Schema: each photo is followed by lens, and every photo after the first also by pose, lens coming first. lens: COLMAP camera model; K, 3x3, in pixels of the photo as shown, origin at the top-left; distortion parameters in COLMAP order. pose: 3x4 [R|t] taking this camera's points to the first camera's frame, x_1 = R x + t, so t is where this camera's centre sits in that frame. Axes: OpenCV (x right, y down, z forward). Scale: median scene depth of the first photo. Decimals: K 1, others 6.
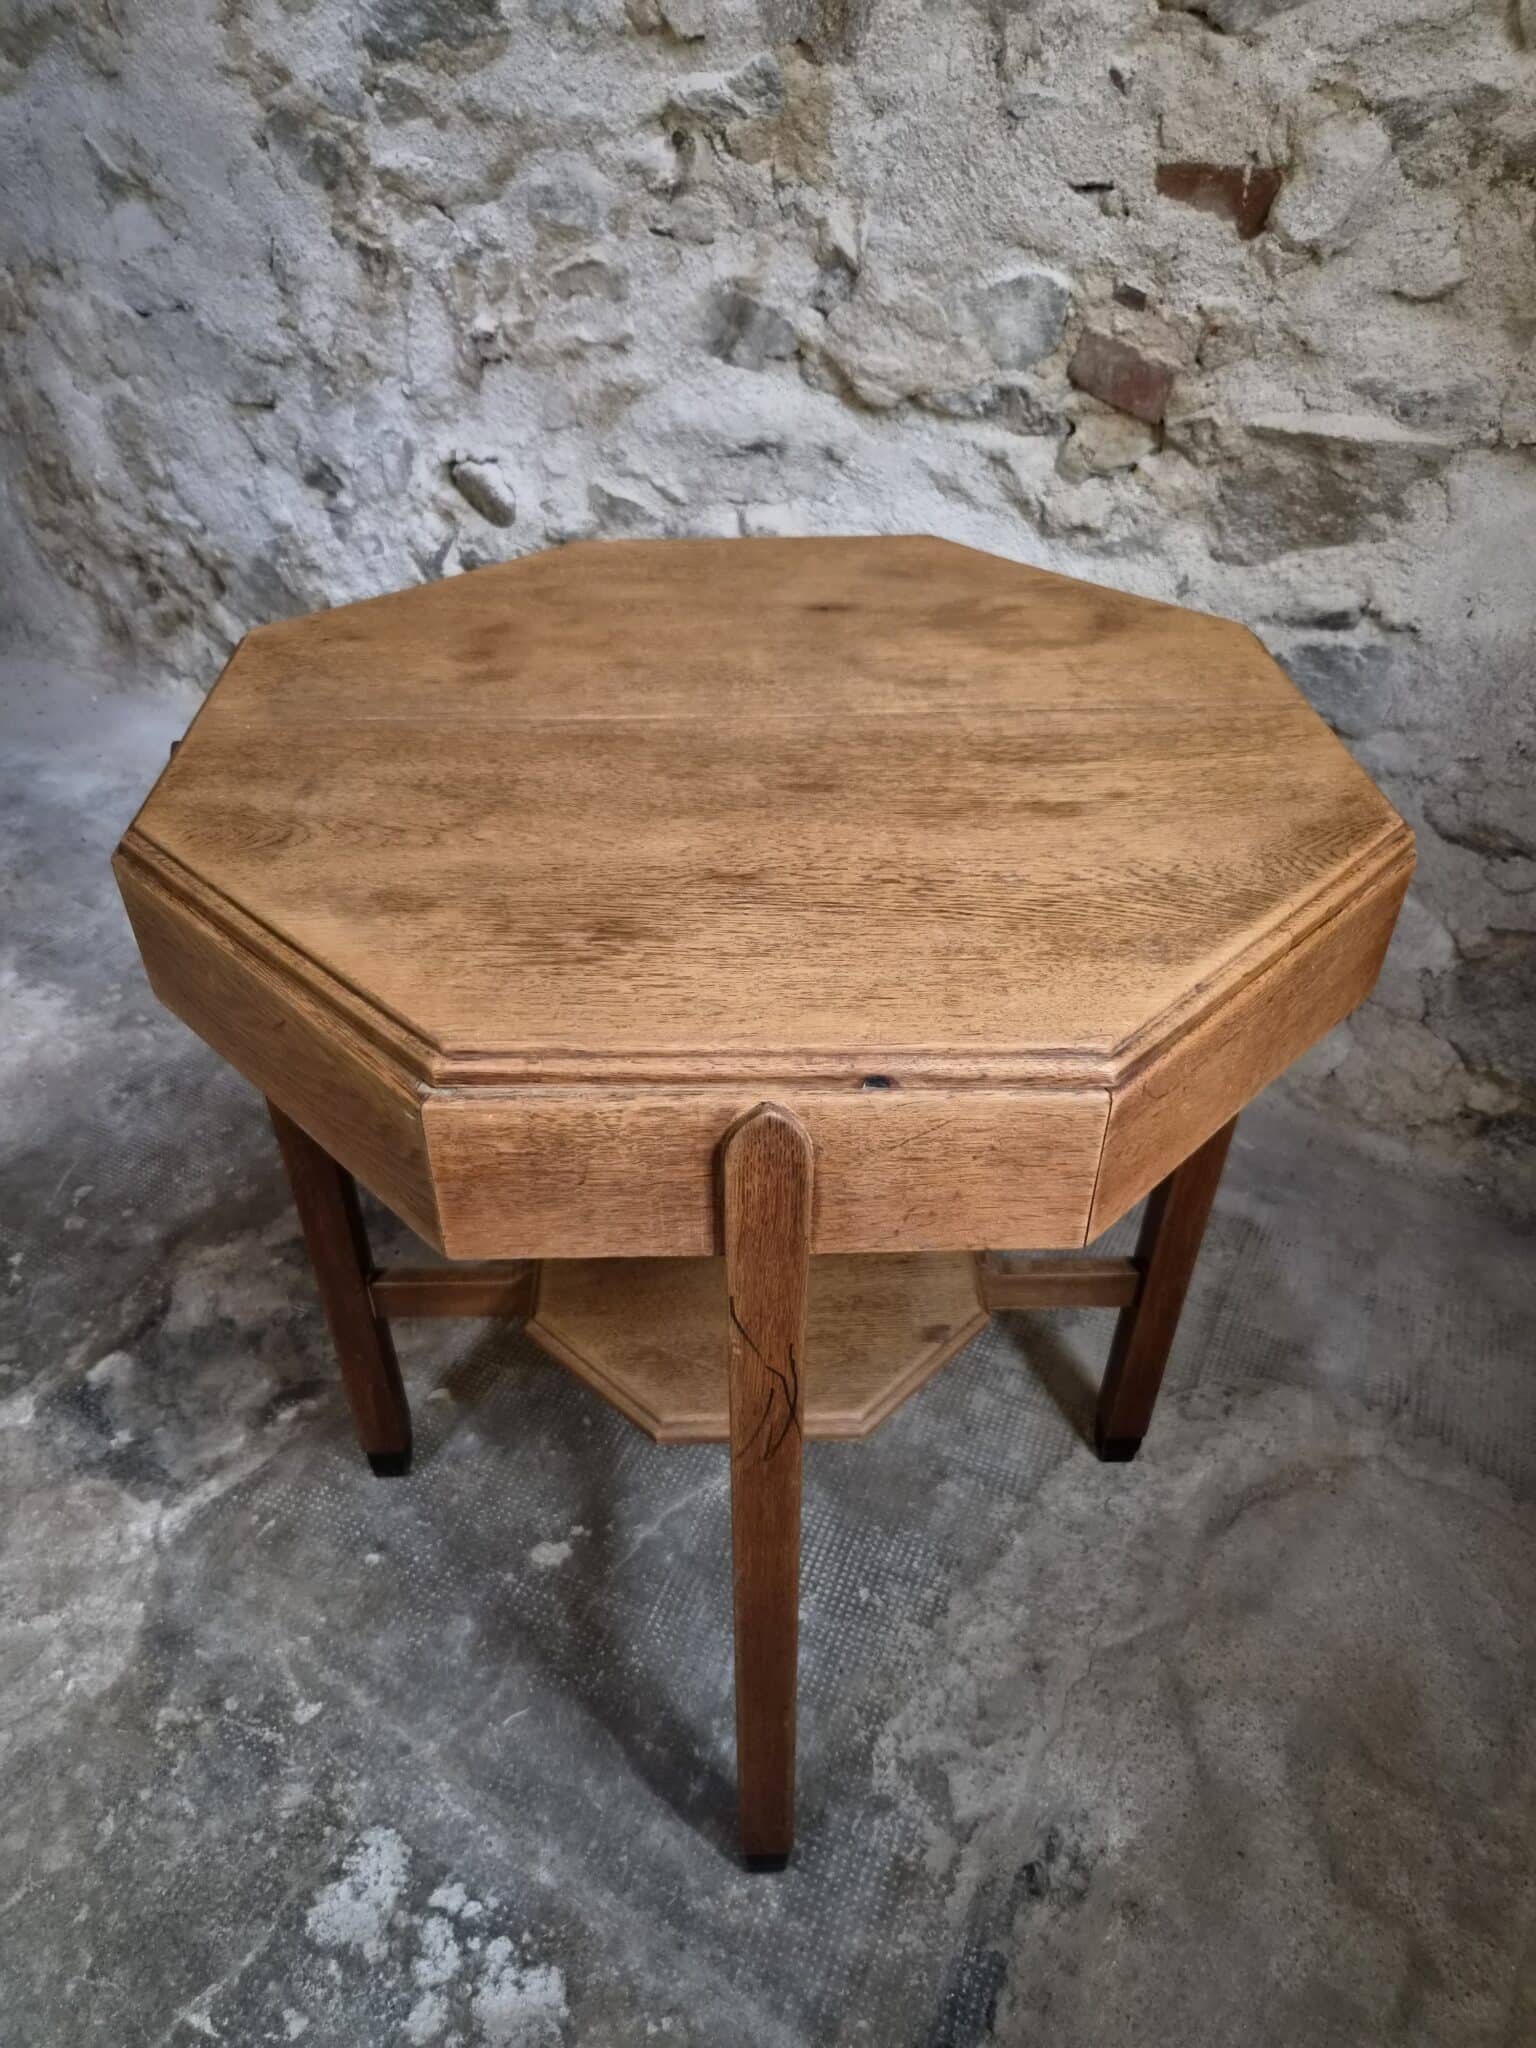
lens RADIAL K [[1390.7, 0, 765.5], [0, 1390.7, 1029.6], [0, 0, 1]] dist [0.059745, -0.048871]
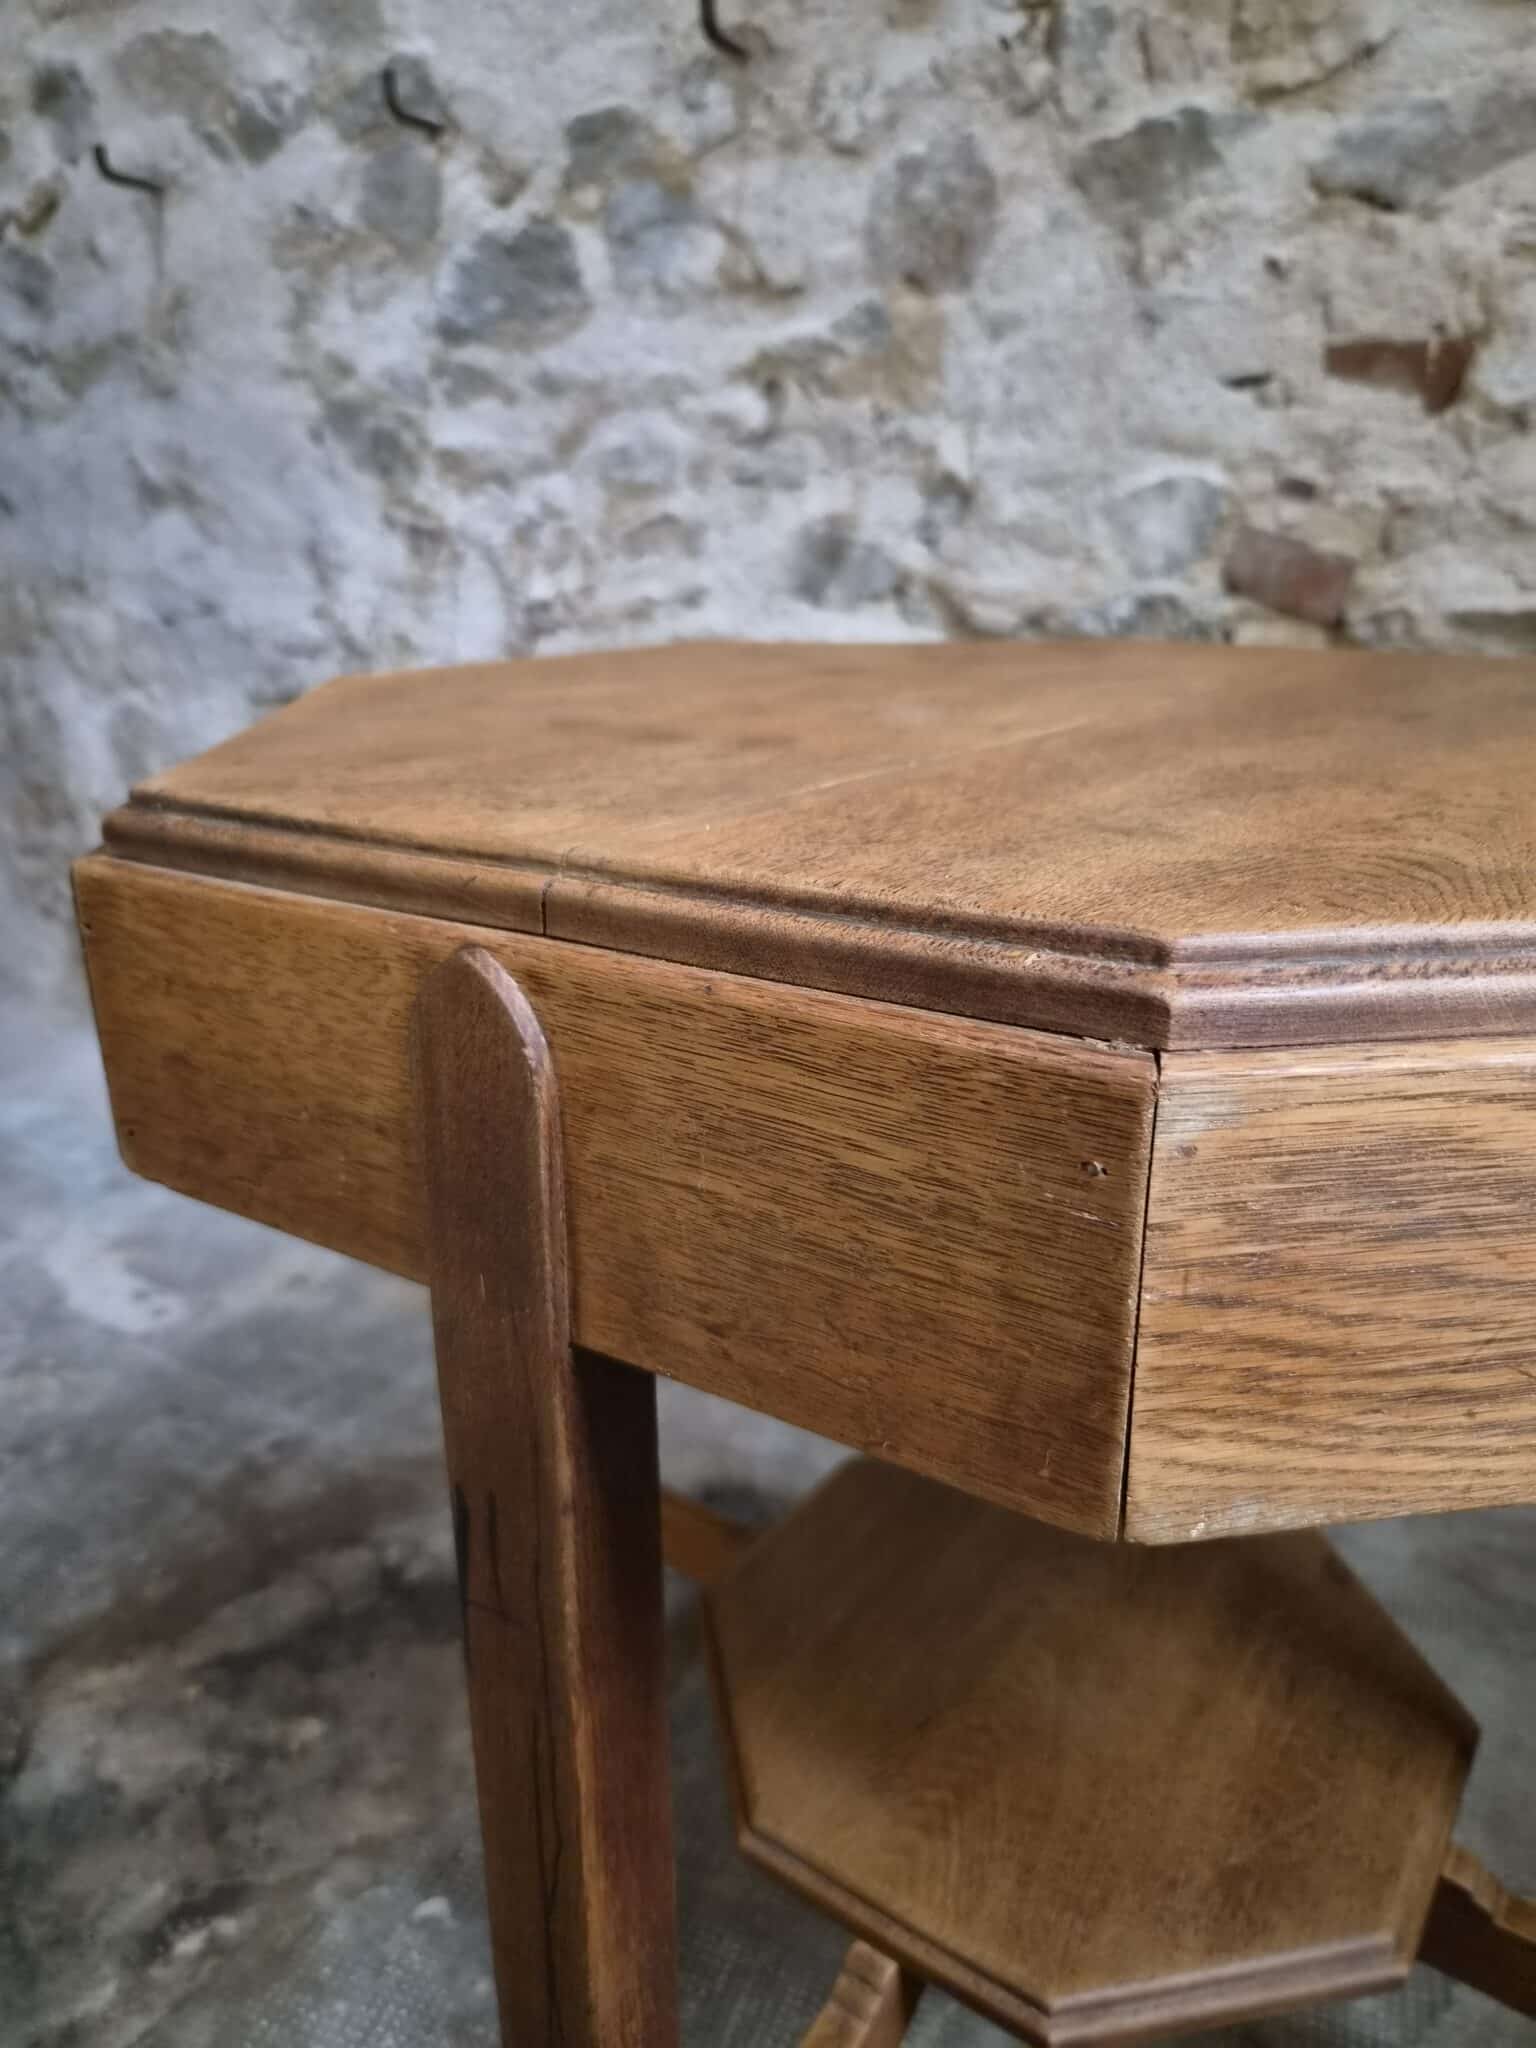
lens RADIAL K [[1421.5, 0, 768.5], [0, 1421.5, 1017.9], [0, 0, 1]] dist [0.044069, -0.050589]
pose [[0.999530, 0.004352, 0.030361, -0.101367], [0.005389, 0.949565, -0.313525, 0.081806], [-0.030194, 0.313541, 0.949095, 0.251521]]
